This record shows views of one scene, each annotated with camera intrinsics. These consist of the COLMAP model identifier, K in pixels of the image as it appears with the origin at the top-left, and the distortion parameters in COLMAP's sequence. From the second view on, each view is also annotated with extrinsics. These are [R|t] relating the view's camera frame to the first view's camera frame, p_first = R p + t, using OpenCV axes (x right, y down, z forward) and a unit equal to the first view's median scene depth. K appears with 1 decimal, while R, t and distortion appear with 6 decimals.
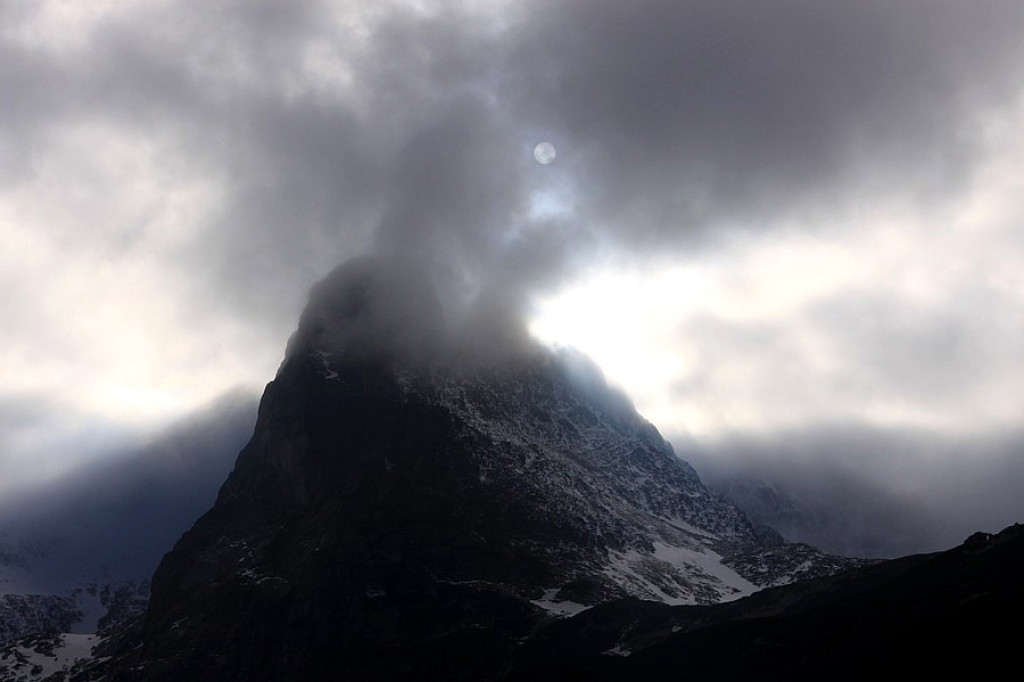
lens RADIAL K [[2234.1, 0, 518.3], [0, 2234.1, 342.6], [0, 0, 1]] dist [0.109554, 0.000000]
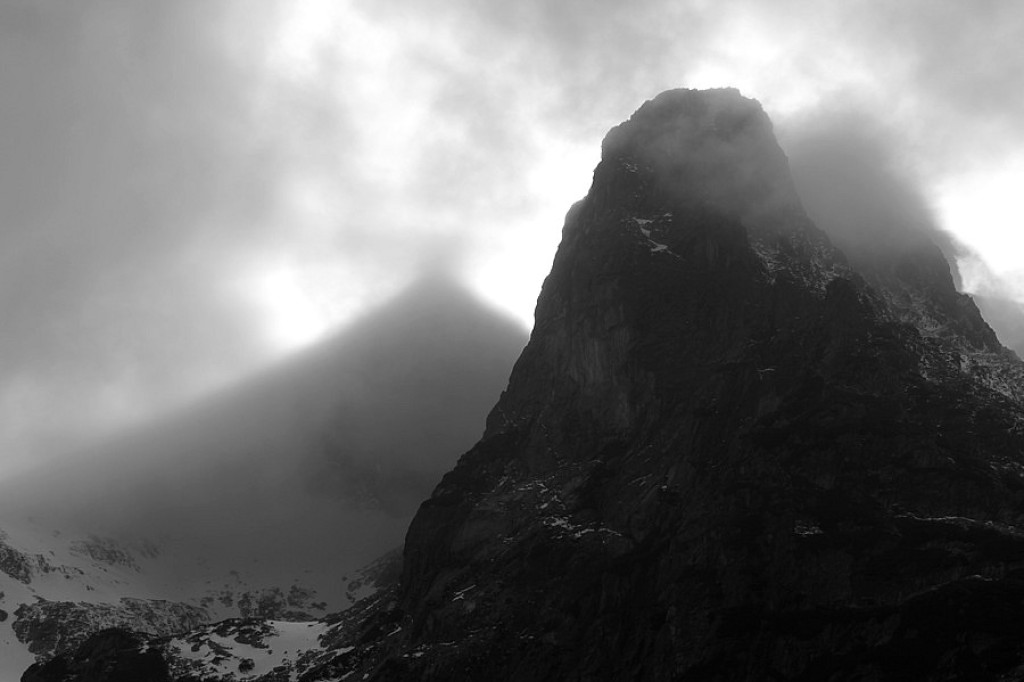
lens RADIAL K [[2712.2, 0, 518.1], [0, 2712.2, 336.3], [0, 0, 1]] dist [0.204359, 0.000000]
pose [[0.999719, 0.003002, -0.023503, -0.110664], [-0.003391, 0.999858, -0.016509, 0.058030], [0.023450, 0.016584, 0.999587, 0.167855]]
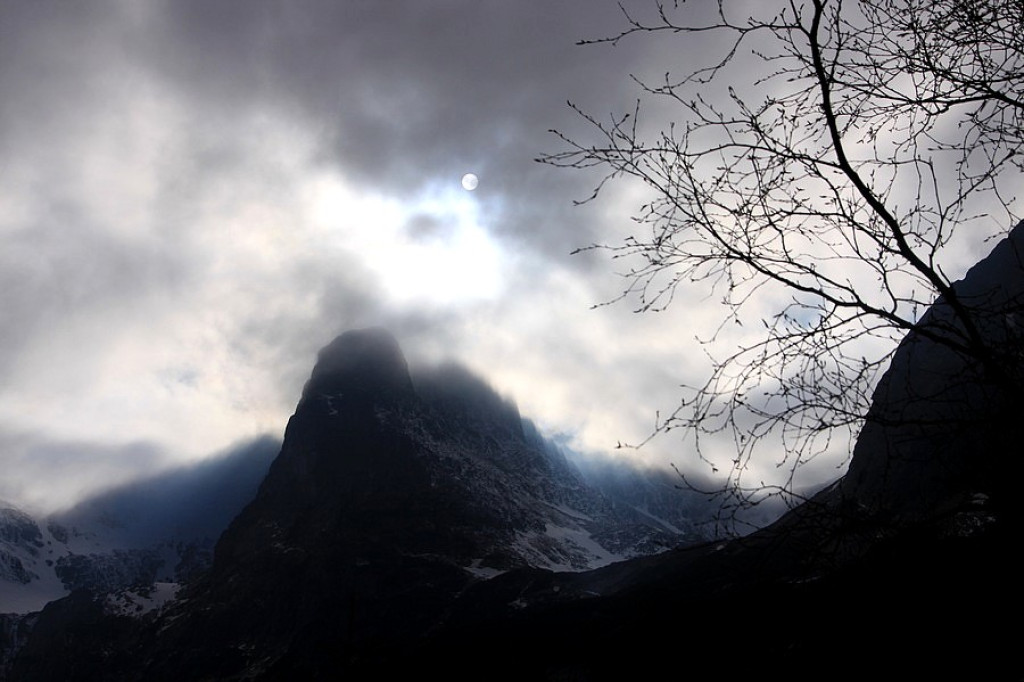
lens RADIAL K [[1600.5, 0, 508.5], [0, 1600.5, 350.9], [0, 0, 1]] dist [-0.004795, 0.000000]
pose [[0.999648, 0.000999, 0.026517, 0.006072], [-0.001095, 0.999993, 0.003574, -0.031750], [-0.026513, -0.003602, 0.999642, -0.084085]]
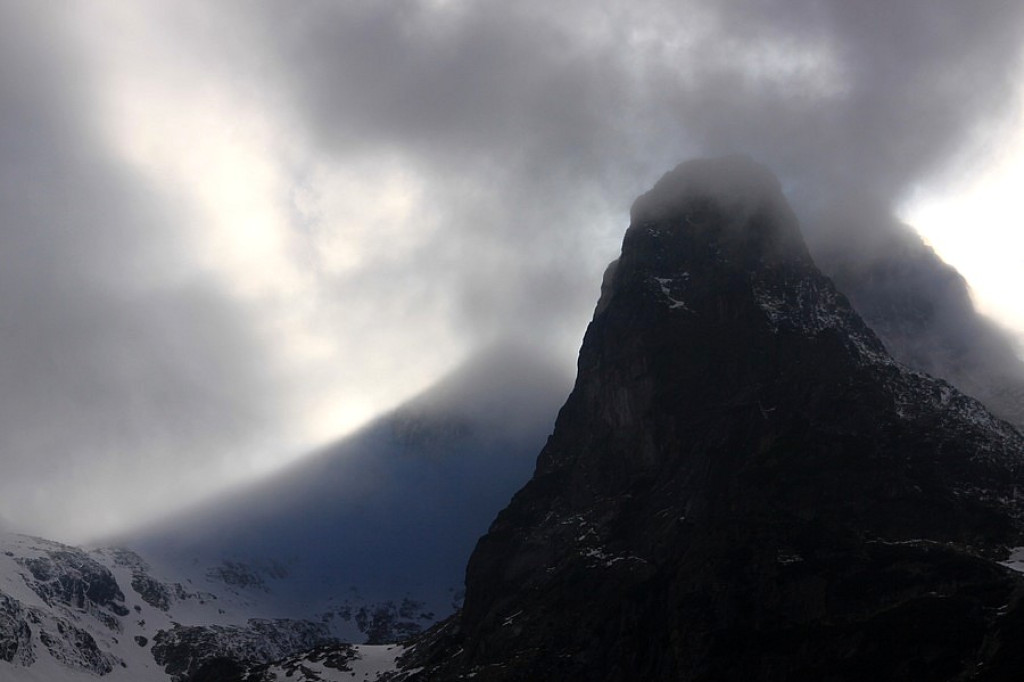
lens RADIAL K [[2525.8, 0, 519.2], [0, 2525.8, 339.3], [0, 0, 1]] dist [0.158636, 0.000000]
pose [[0.995703, -0.047483, -0.079508, -0.070683], [0.046462, 0.998813, -0.014642, 0.038796], [0.080109, 0.010885, 0.996727, 0.112358]]
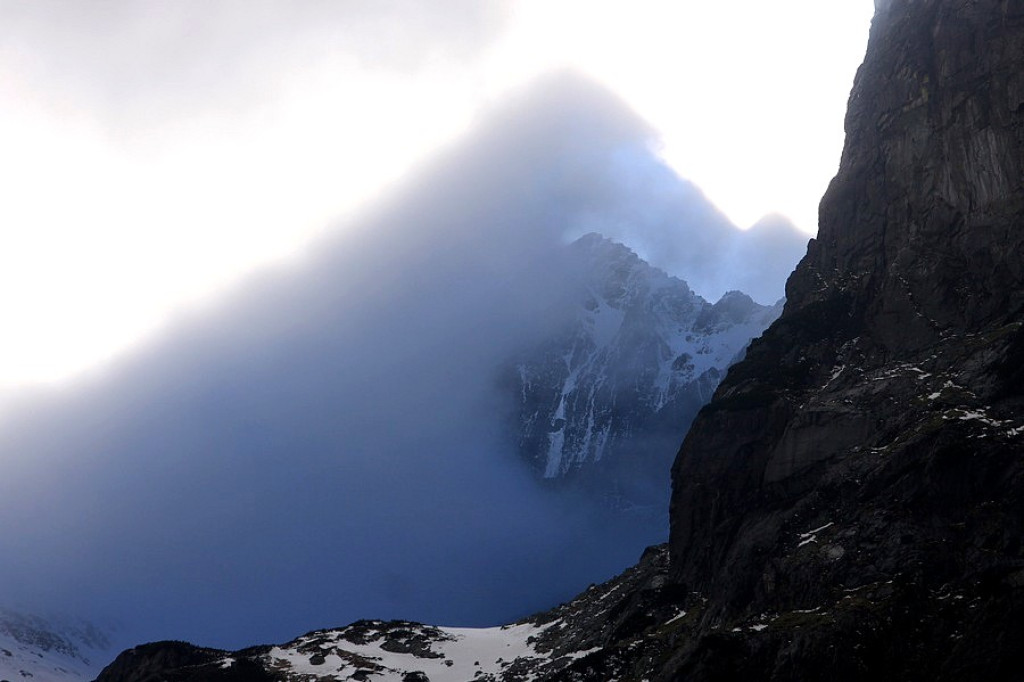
lens RADIAL K [[3743.9, 0, 515.9], [0, 3743.9, 334.6], [0, 0, 1]] dist [0.466738, 0.000000]
pose [[0.999961, -0.008020, -0.003603, -0.191469], [0.007775, 0.997946, -0.063586, 0.125760], [0.004106, 0.063556, 0.997970, 0.338758]]
